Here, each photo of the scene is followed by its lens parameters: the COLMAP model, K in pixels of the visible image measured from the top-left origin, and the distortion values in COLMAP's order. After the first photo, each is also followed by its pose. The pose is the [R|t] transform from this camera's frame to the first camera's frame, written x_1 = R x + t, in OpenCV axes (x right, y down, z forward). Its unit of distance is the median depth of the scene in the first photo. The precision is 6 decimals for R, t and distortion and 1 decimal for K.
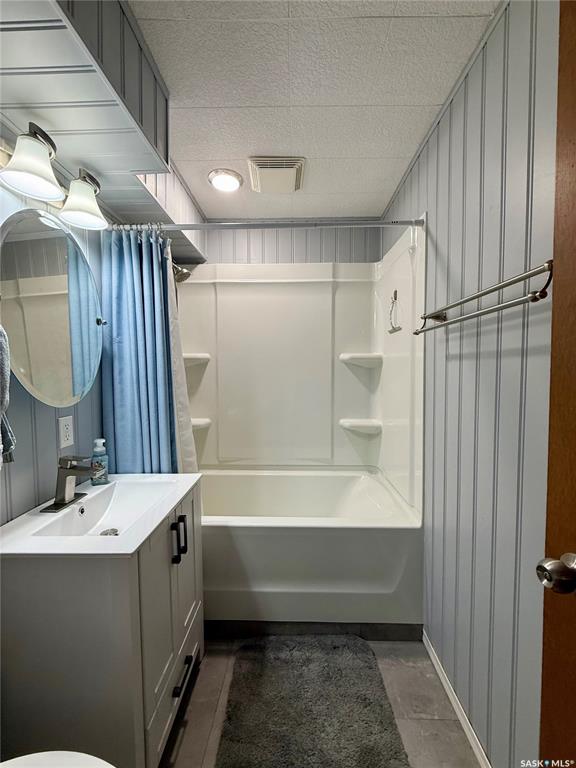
lens RADIAL K [[305.4, 0, 287.0], [0, 305.4, 385.2], [0, 0, 1]] dist [0.000404, -0.000073]
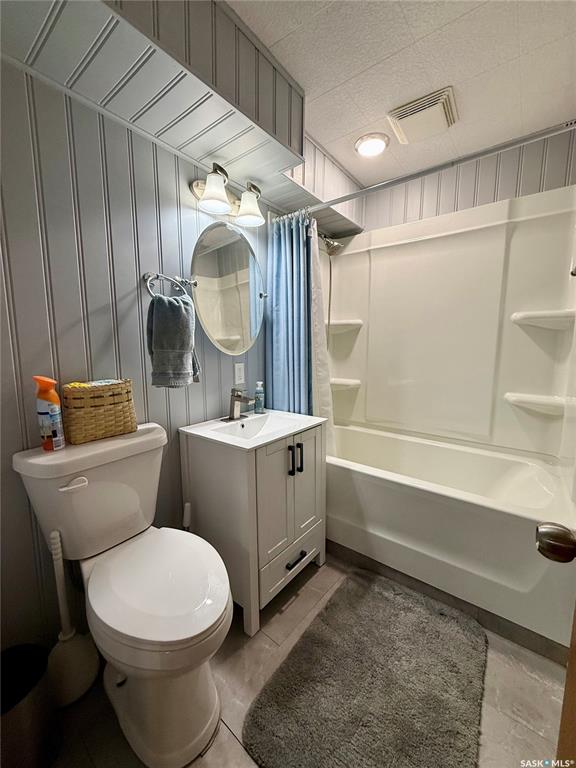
lens RADIAL K [[305.4, 0, 291.4], [0, 305.4, 387.1], [0, 0, 1]] dist [0.000404, -0.000073]
pose [[0.805955, 0.087474, -0.585478, 0.280241], [-0.034525, 0.994285, 0.101025, 0.047404], [0.590969, -0.061208, 0.804369, -0.035457]]
